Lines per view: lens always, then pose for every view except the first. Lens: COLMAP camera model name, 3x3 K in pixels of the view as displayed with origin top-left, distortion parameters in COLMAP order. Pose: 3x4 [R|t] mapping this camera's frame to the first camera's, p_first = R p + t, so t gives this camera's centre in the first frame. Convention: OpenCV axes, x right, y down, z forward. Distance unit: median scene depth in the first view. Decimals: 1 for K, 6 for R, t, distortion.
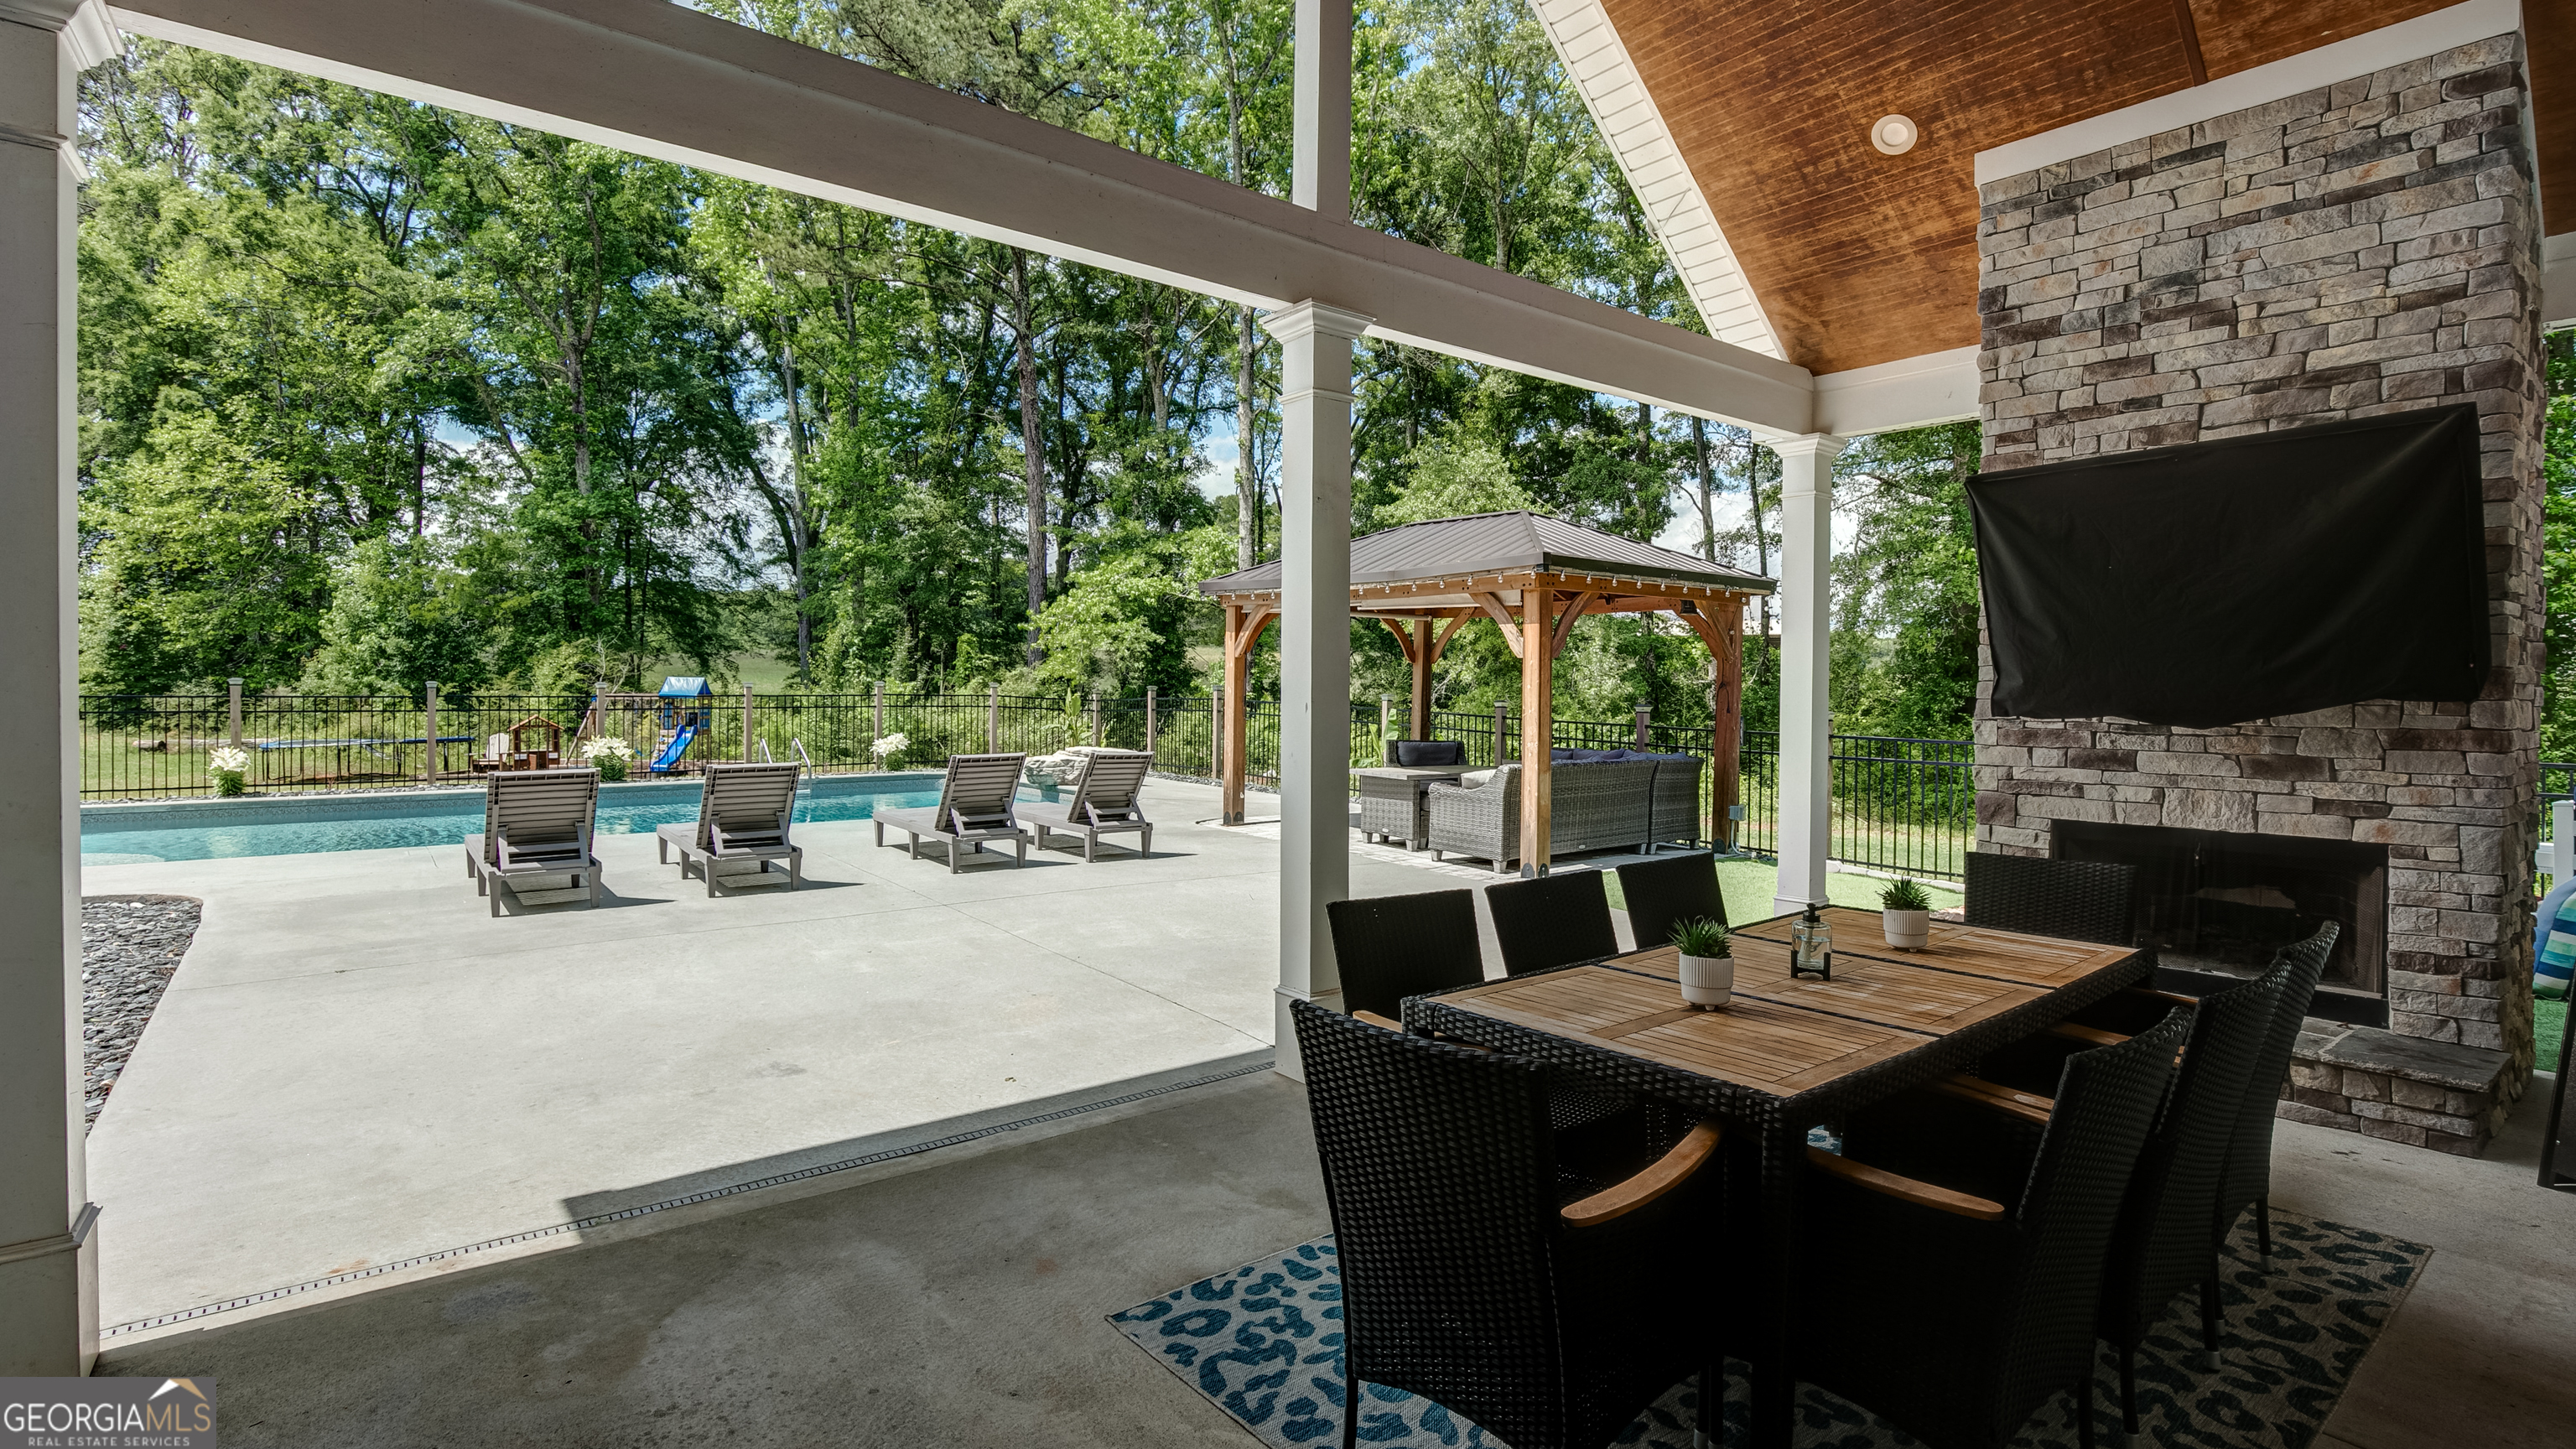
lens RADIAL K [[1212.4, 0, 1312.7], [0, 1212.4, 707.6], [0, 0, 1]] dist [-0.029151, 0.006224]
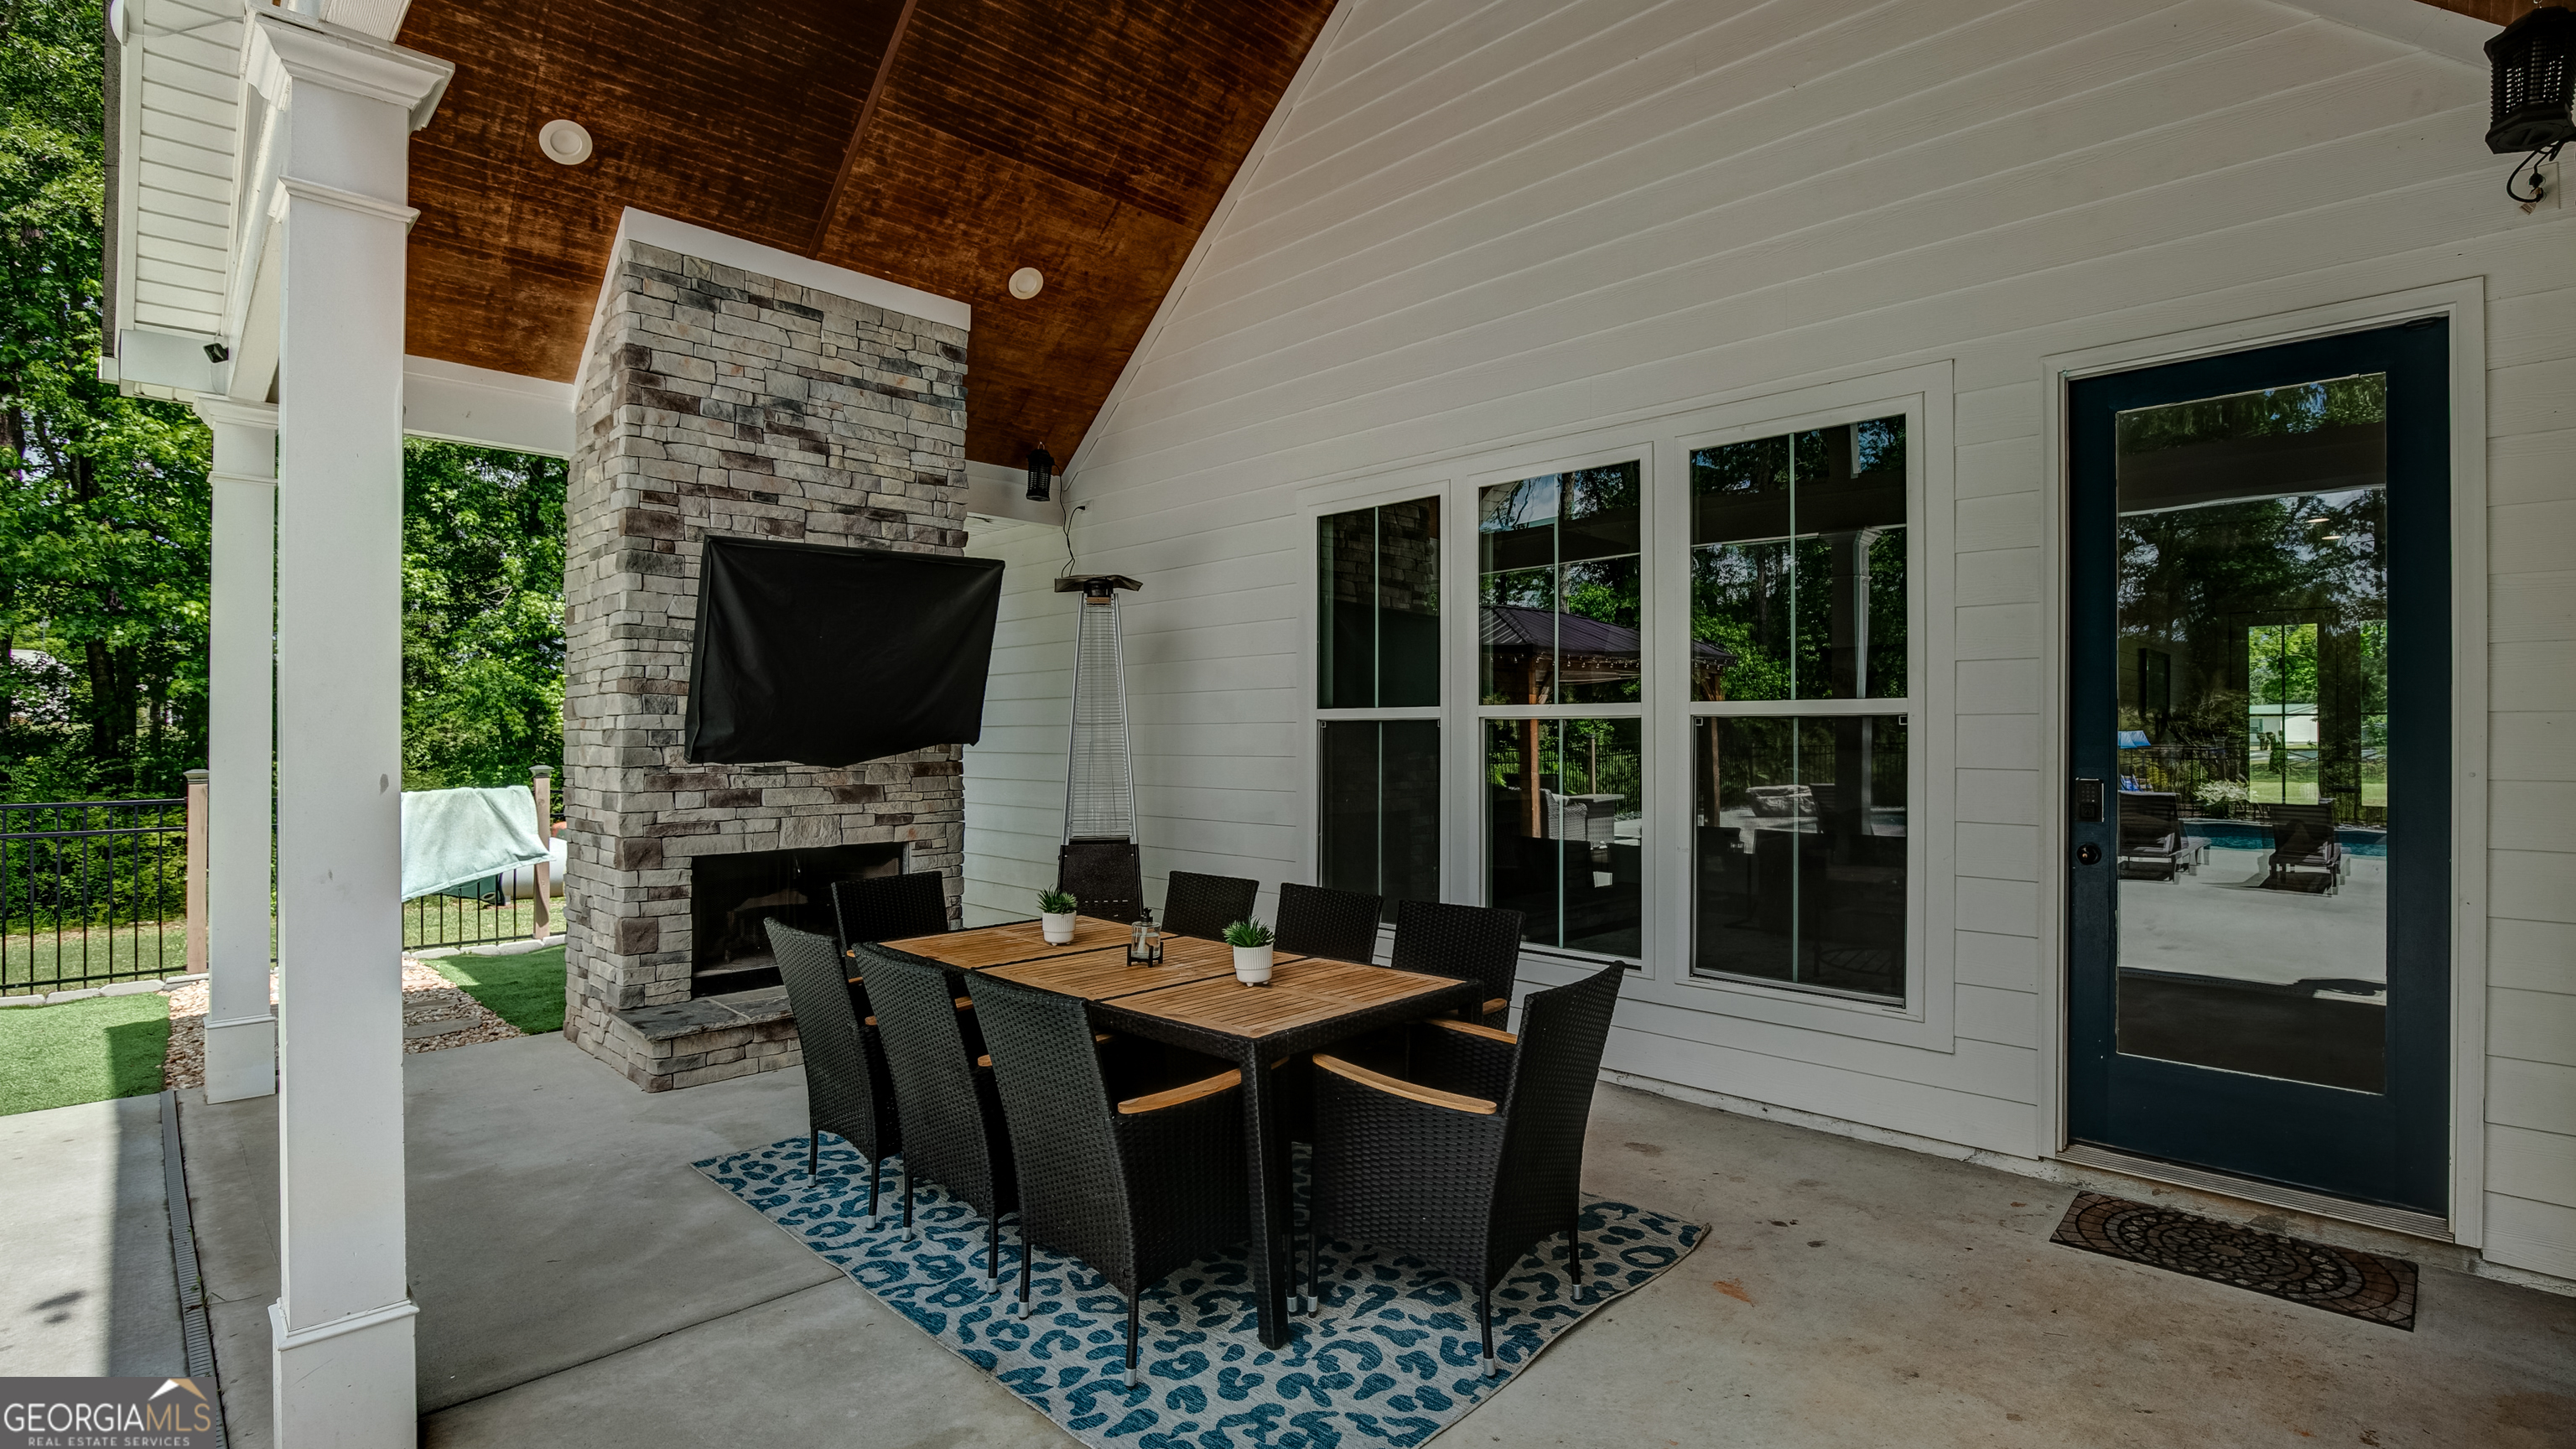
lens RADIAL K [[1212.4, 0, 1270.2], [0, 1212.4, 730.9], [0, 0, 1]] dist [-0.029151, 0.006224]
pose [[-0.102319, -0.004694, 0.994741, -0.571496], [0.011897, 0.999912, 0.005942, -0.023059], [-0.994681, 0.012442, -0.102254, 0.641019]]
